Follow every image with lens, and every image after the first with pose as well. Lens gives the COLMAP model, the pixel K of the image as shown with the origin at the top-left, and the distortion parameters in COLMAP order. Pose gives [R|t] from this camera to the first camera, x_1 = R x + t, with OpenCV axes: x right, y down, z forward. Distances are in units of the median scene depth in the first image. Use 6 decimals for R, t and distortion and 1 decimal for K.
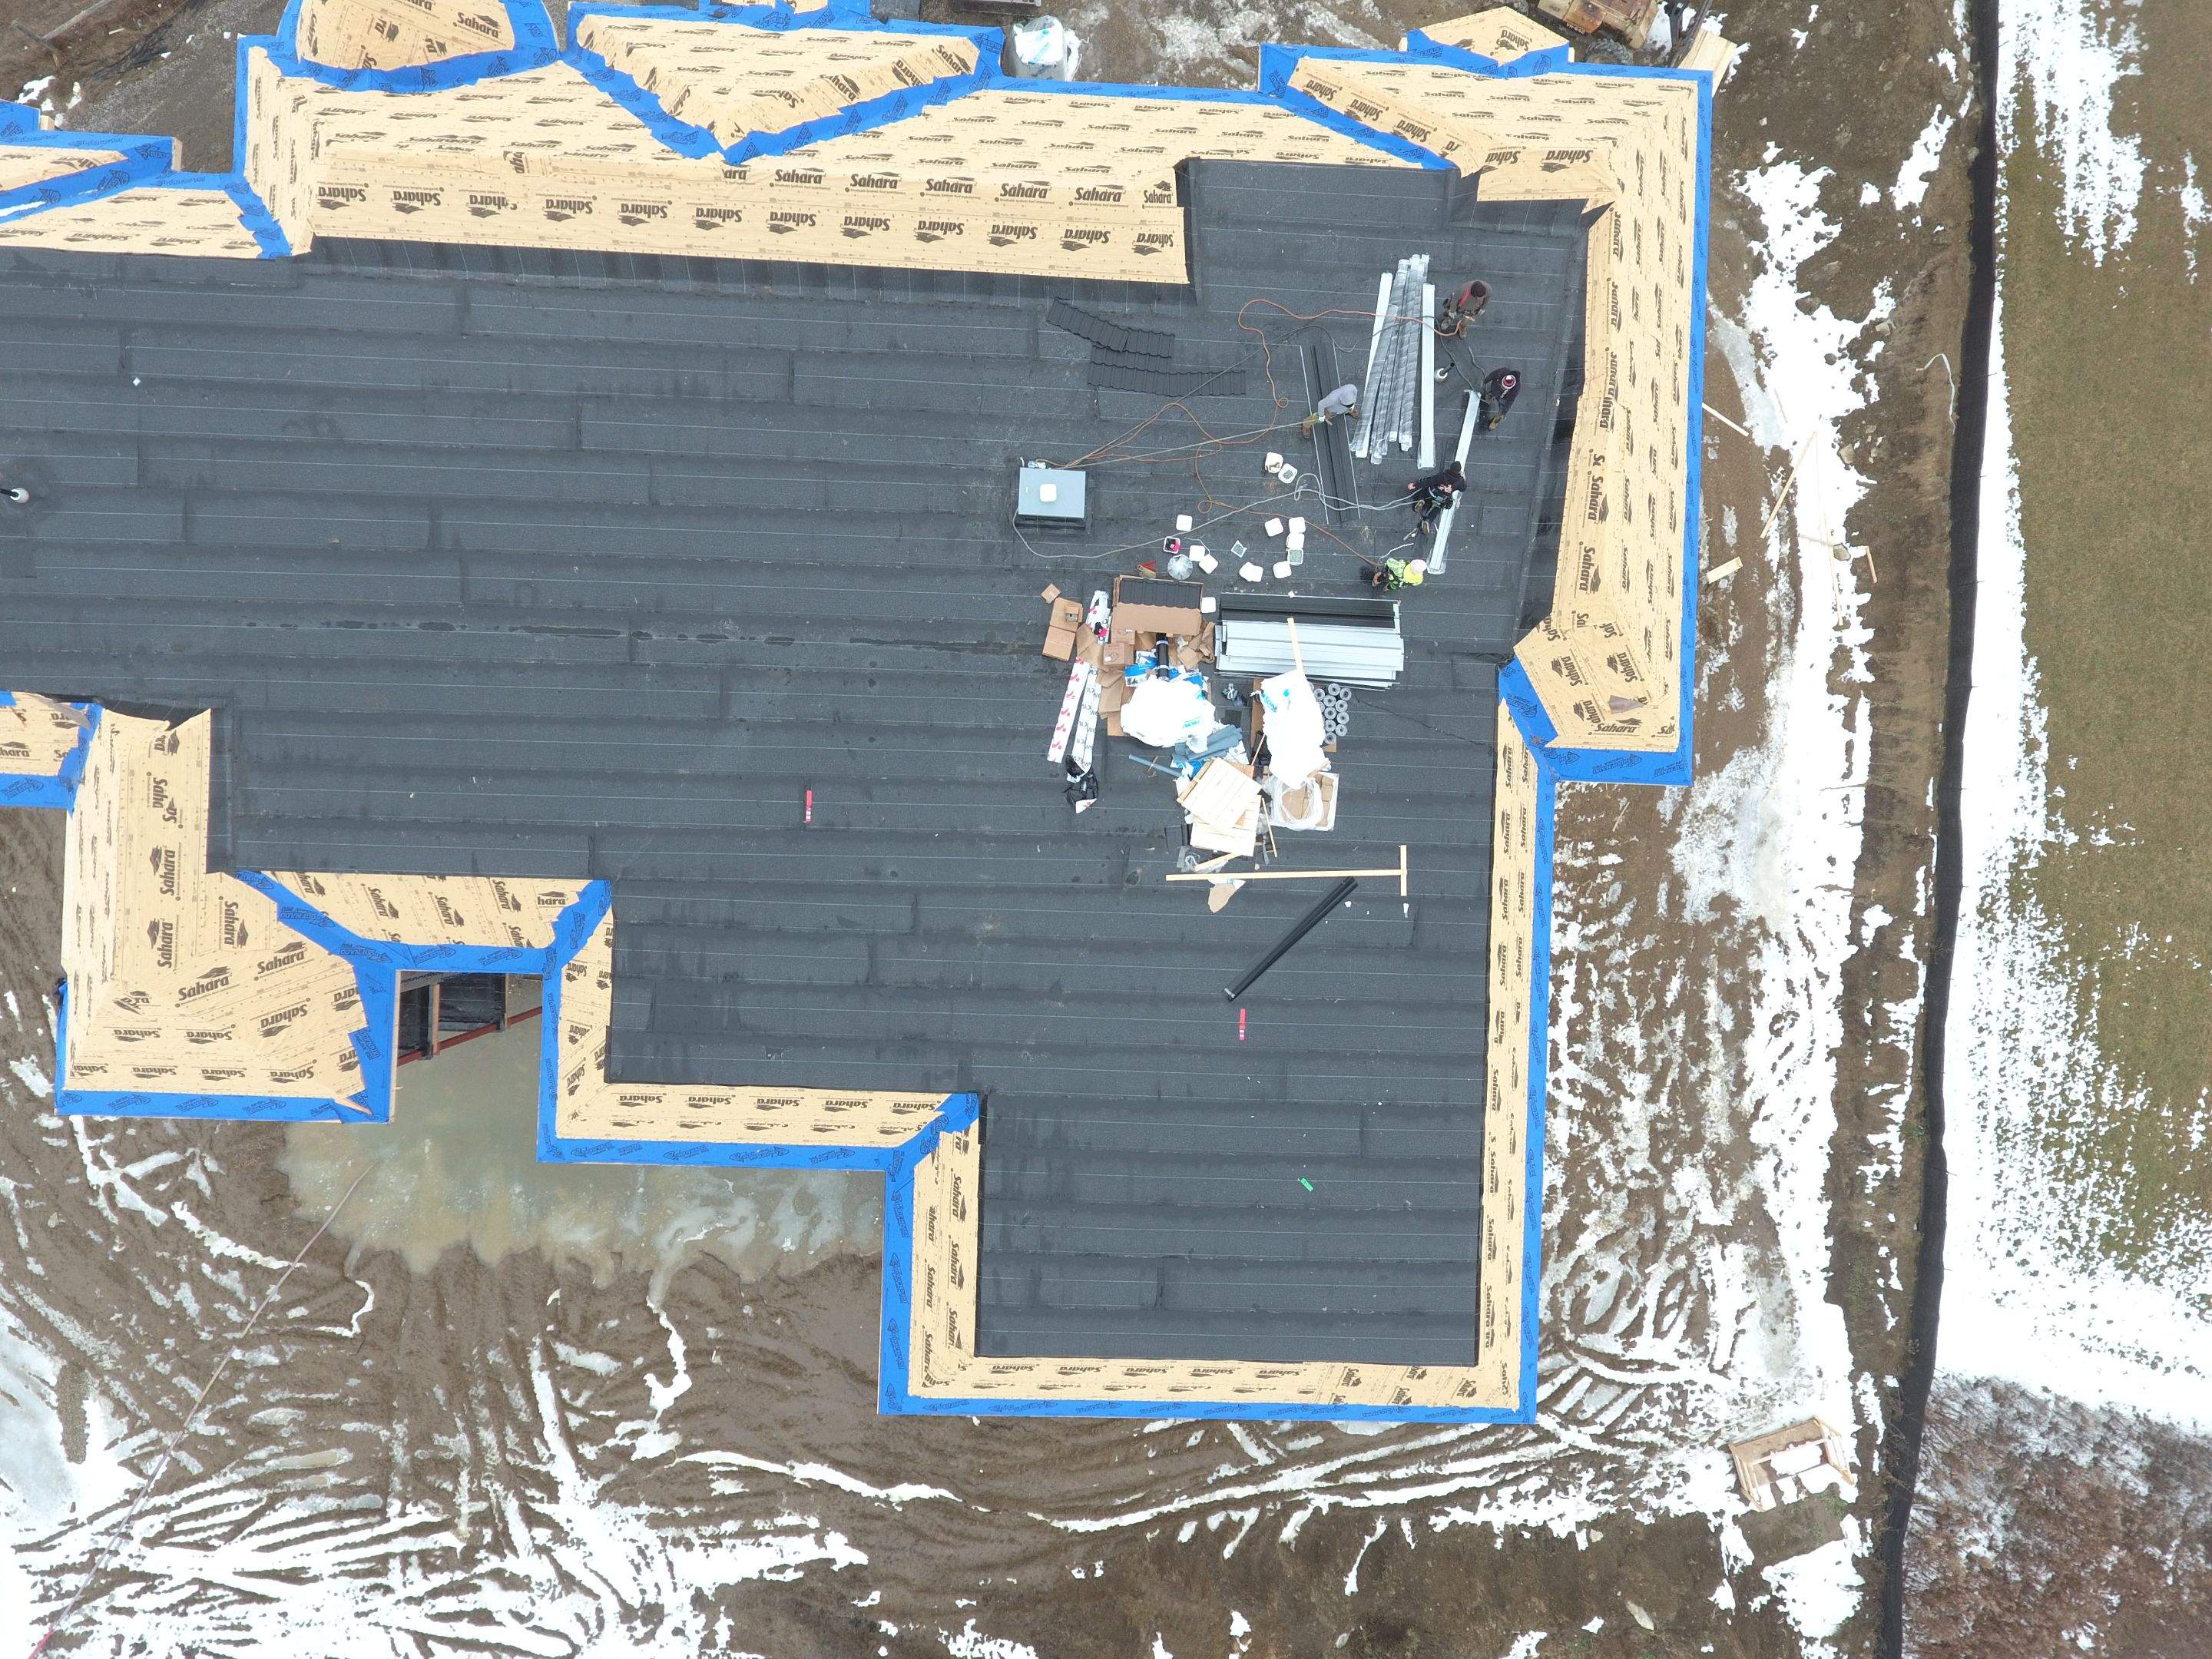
lens RADIAL K [[1293.0, 0, 1090.5], [0, 1293.0, 822.4], [0, 0, 1]] dist [-0.003605, -0.000728]
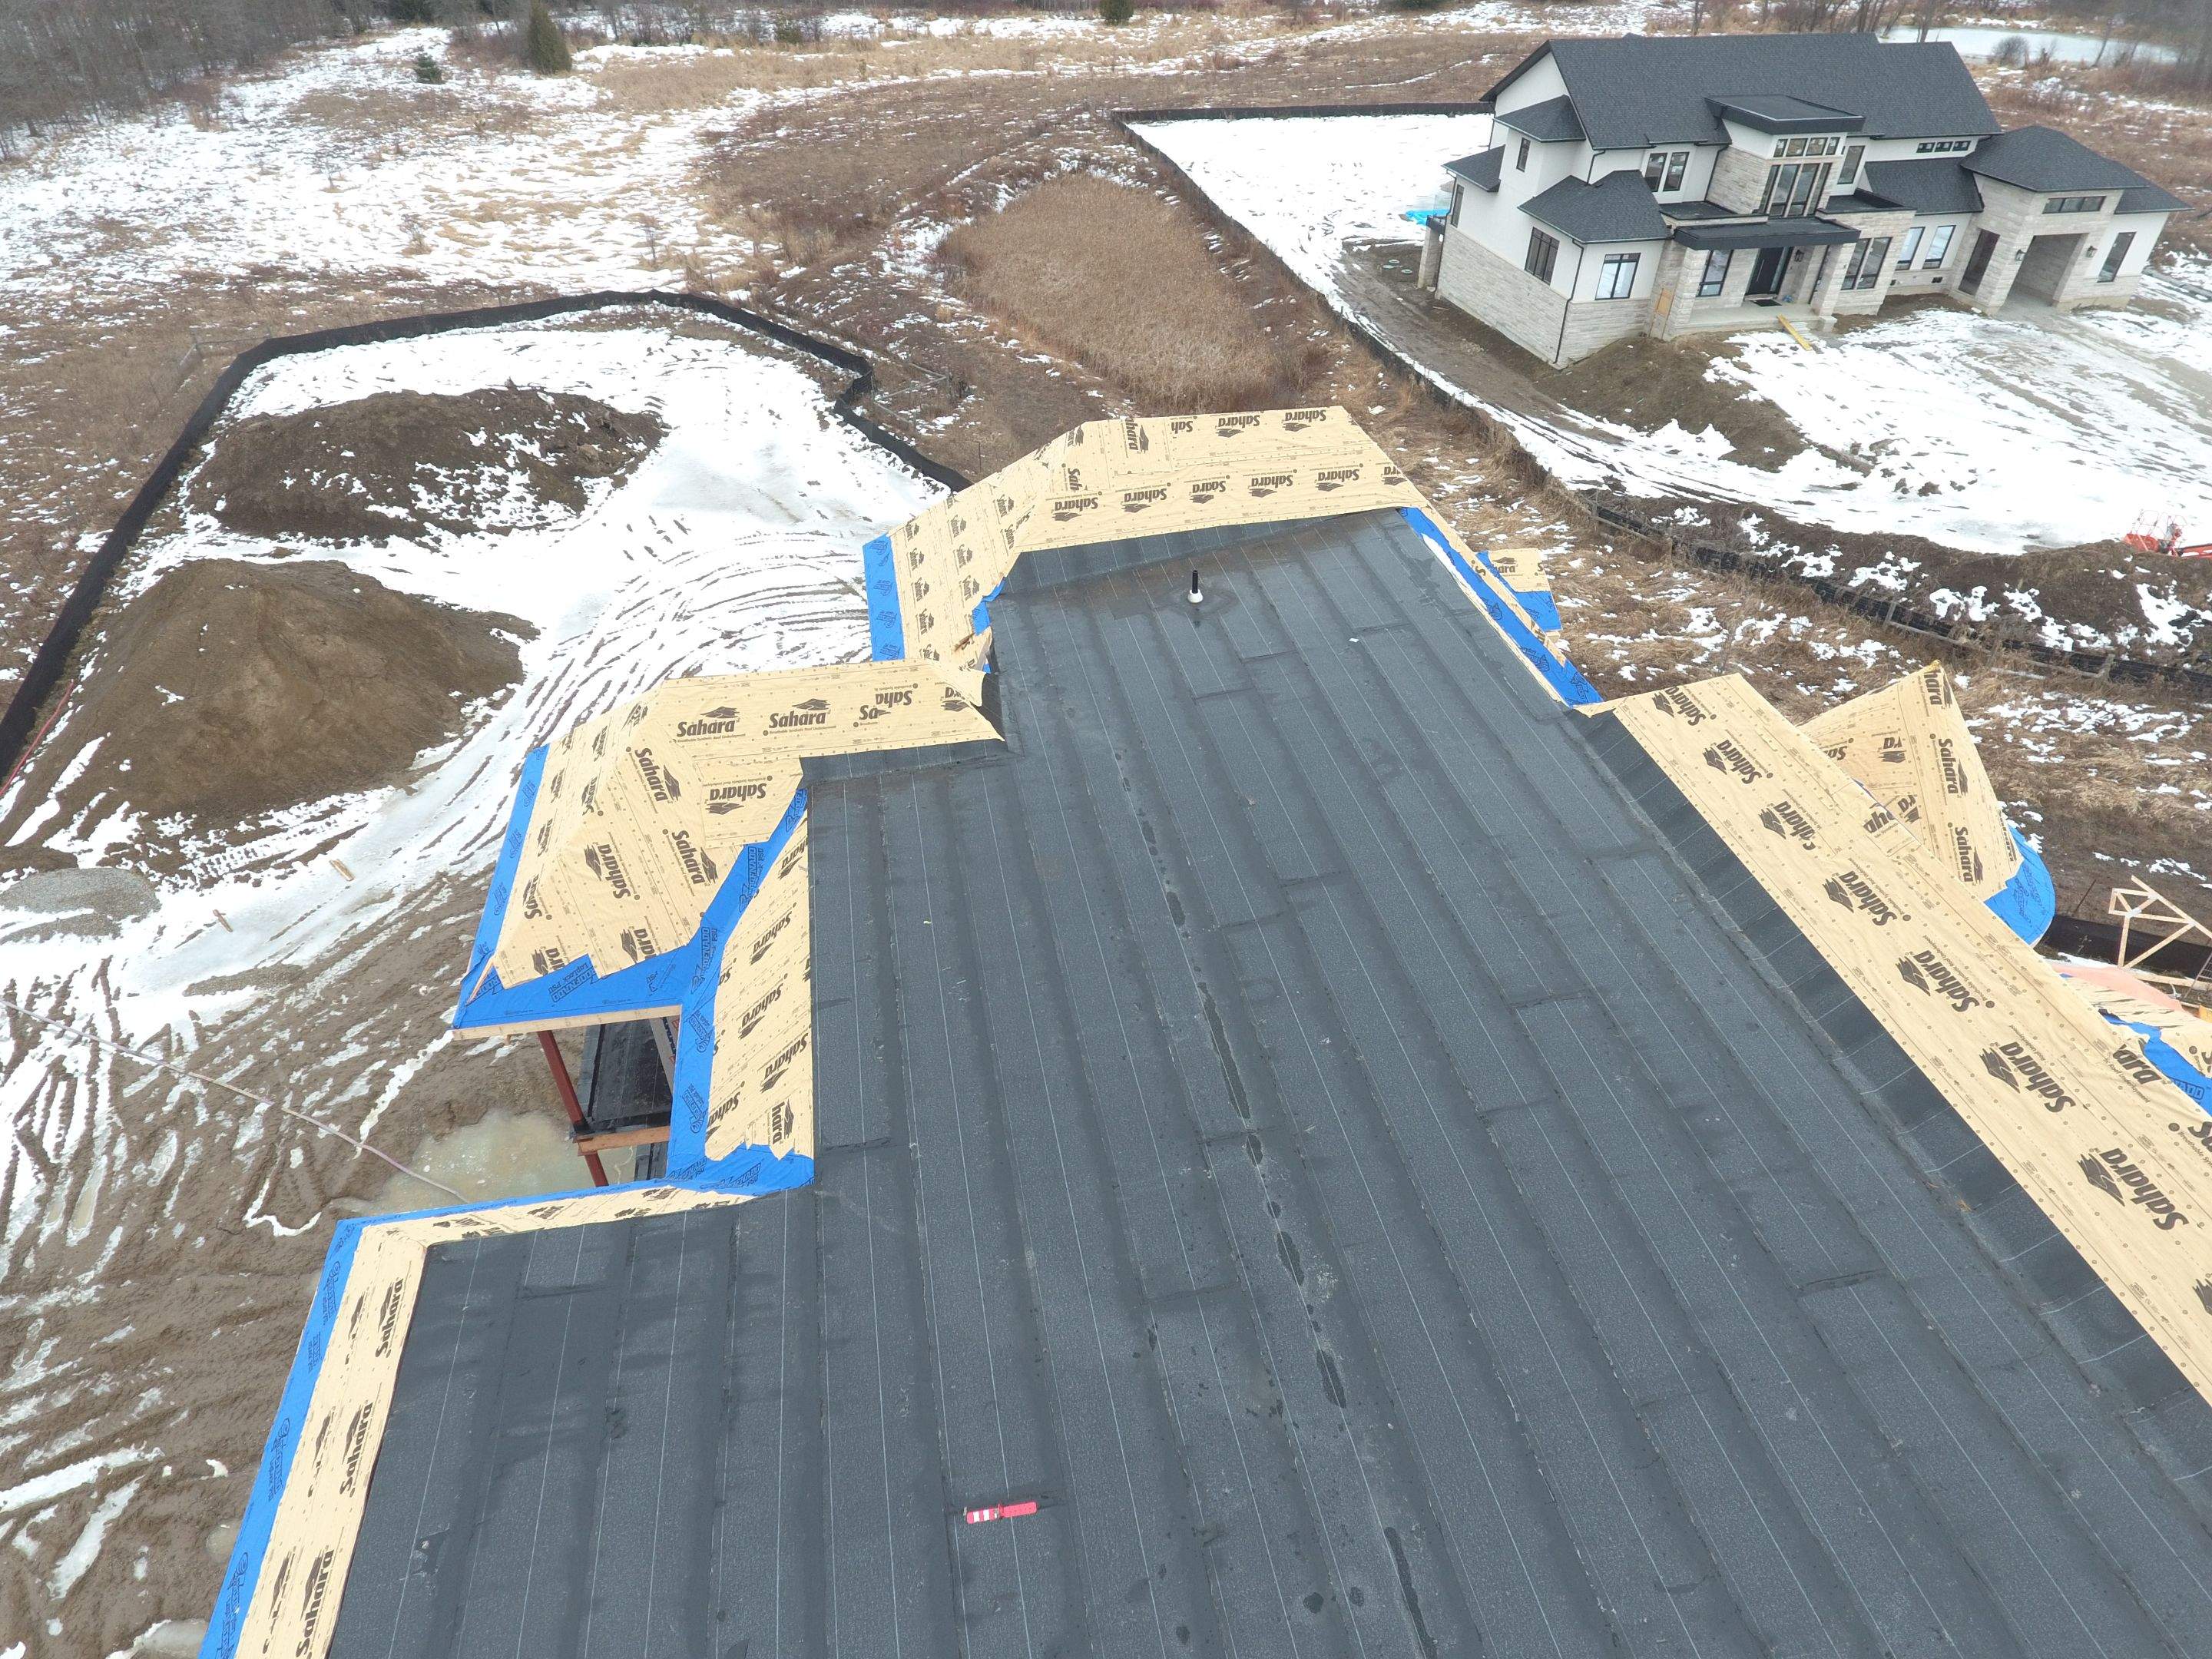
lens RADIAL K [[1293.0, 0, 1084.5], [0, 1293.0, 820.0], [0, 0, 1]] dist [-0.003605, -0.000728]
pose [[0.203166, 0.579385, -0.789327, -0.000319], [-0.979126, 0.125159, -0.160149, 0.000381], [0.006004, 0.805387, 0.592719, 0.365582]]
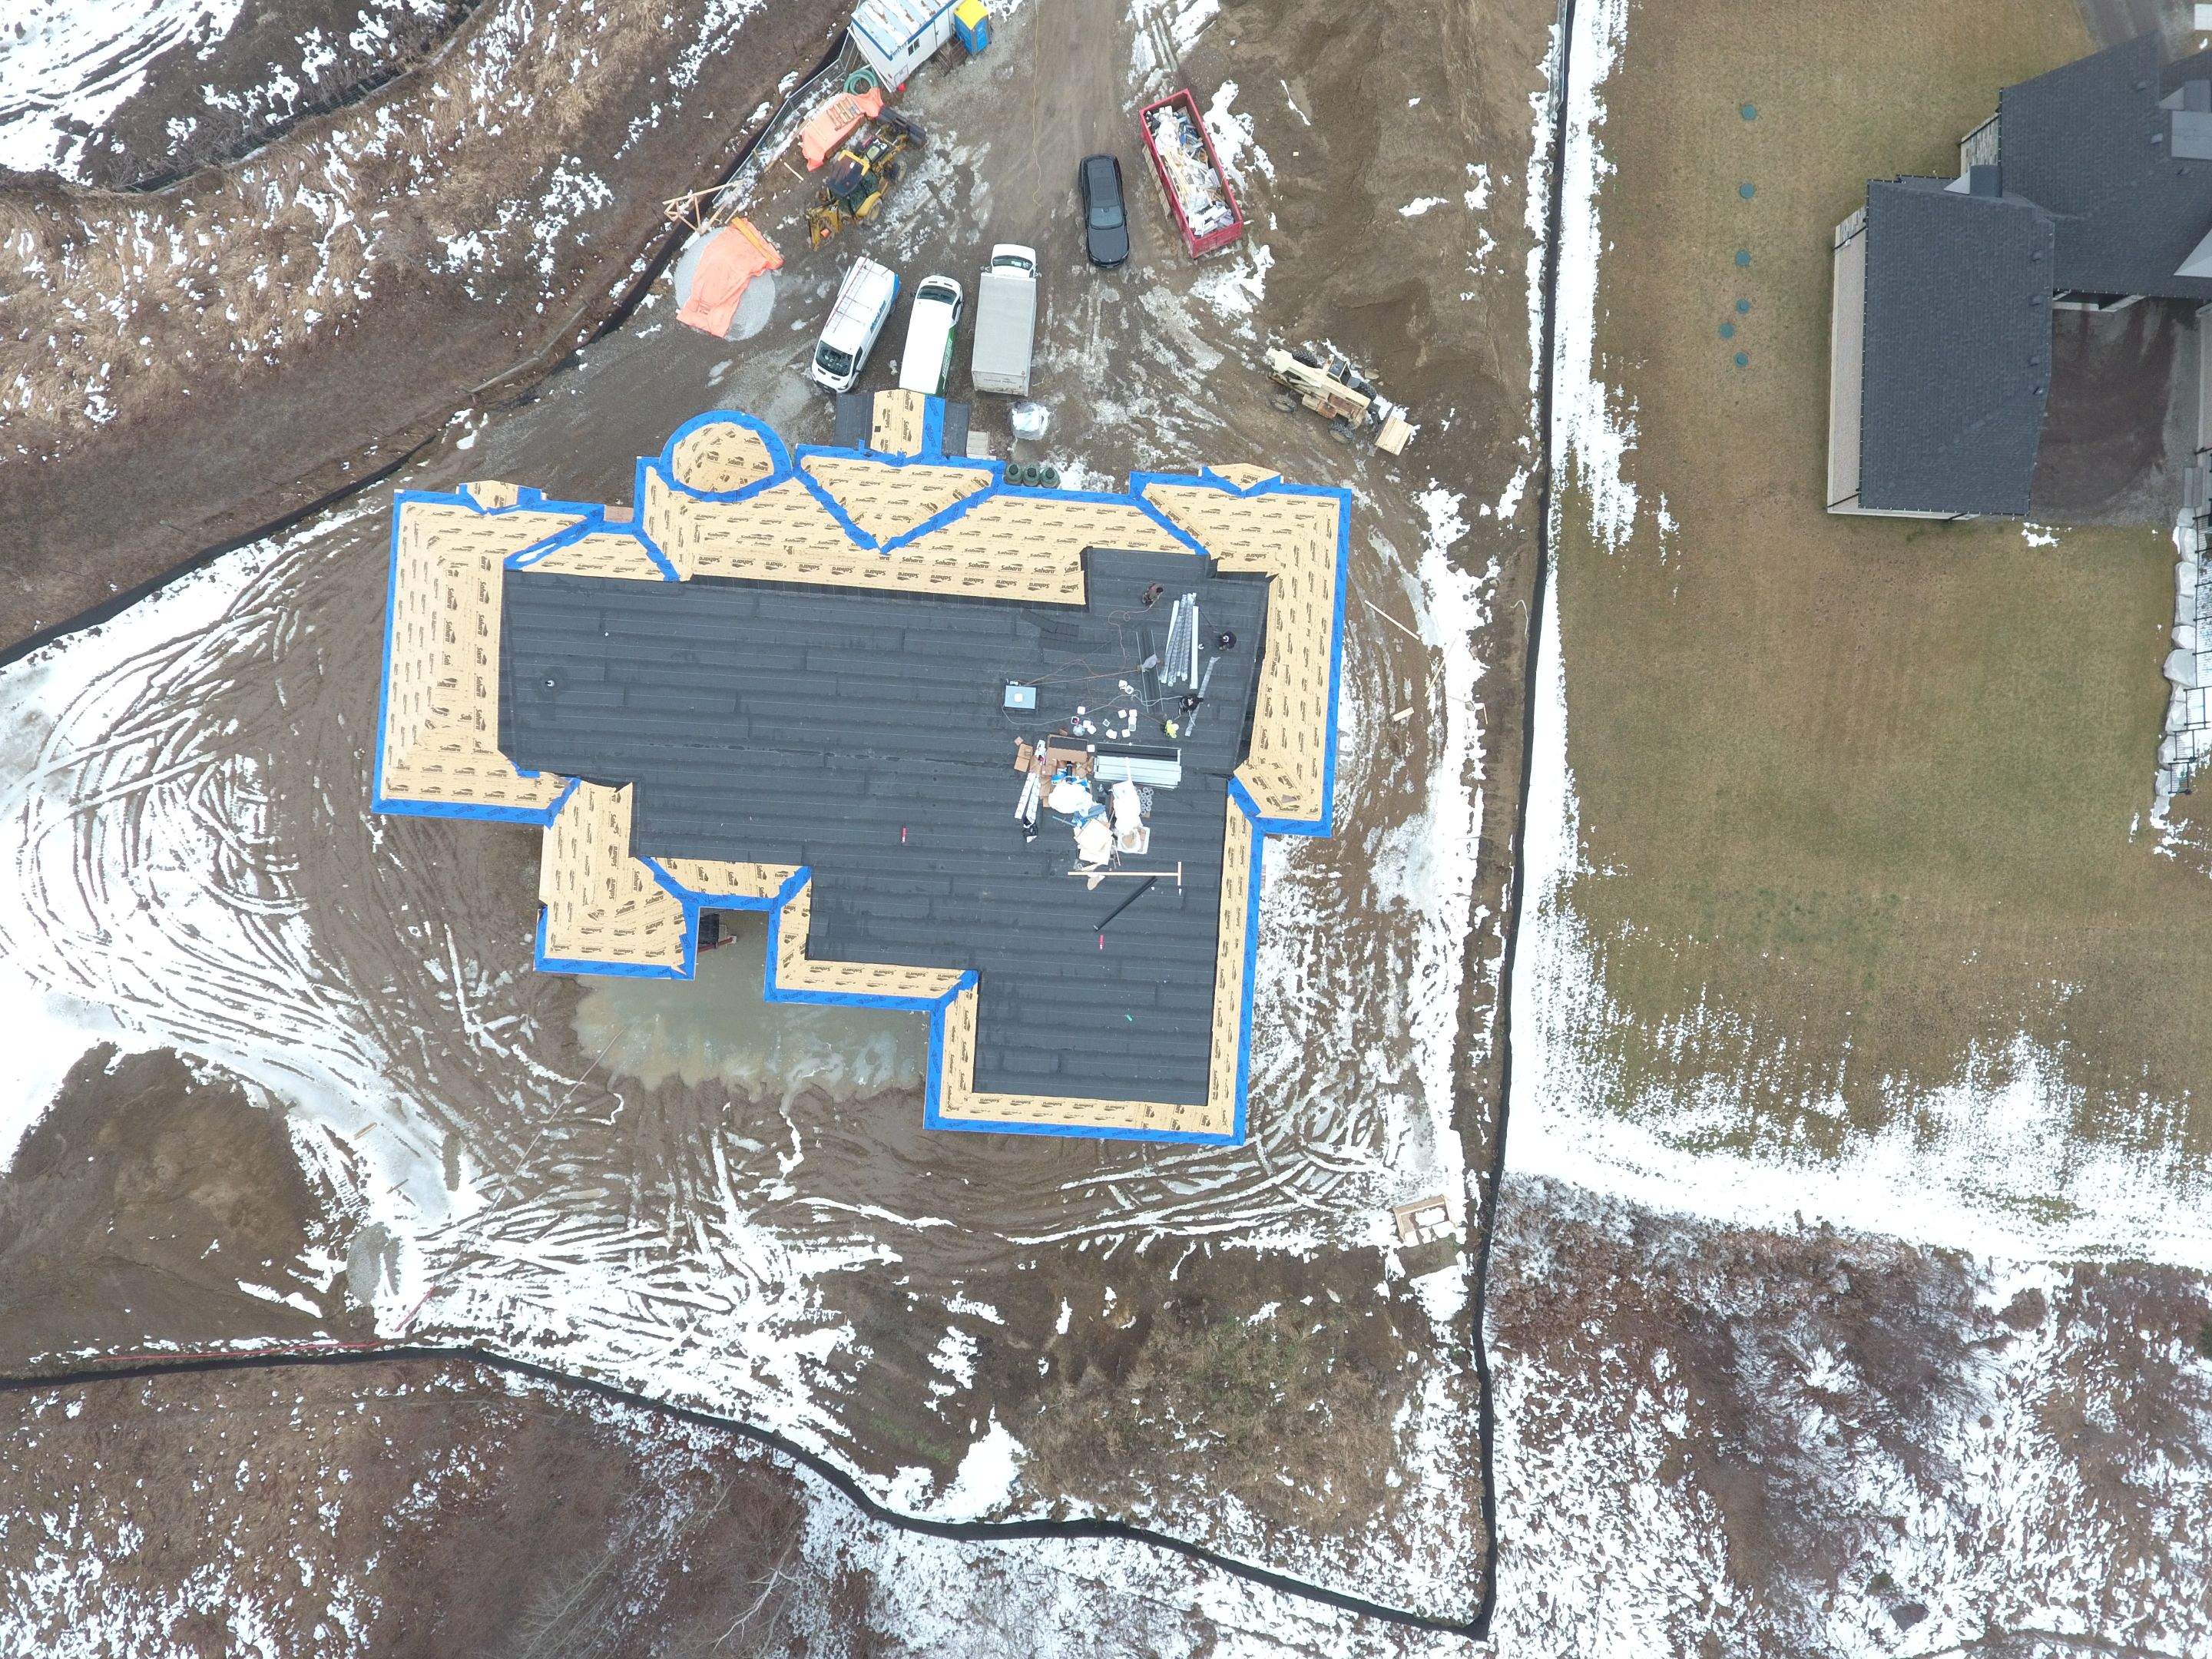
lens RADIAL K [[1990.6, 0, 1148.5], [0, 1990.6, 812.7], [0, 0, 1]] dist [-0.010097, 0.000000]
pose [[0.999374, 0.031903, 0.015267, 0.103307], [-0.031762, 0.999451, -0.009390, -0.022613], [-0.015558, 0.008899, 0.999839, -1.745321]]
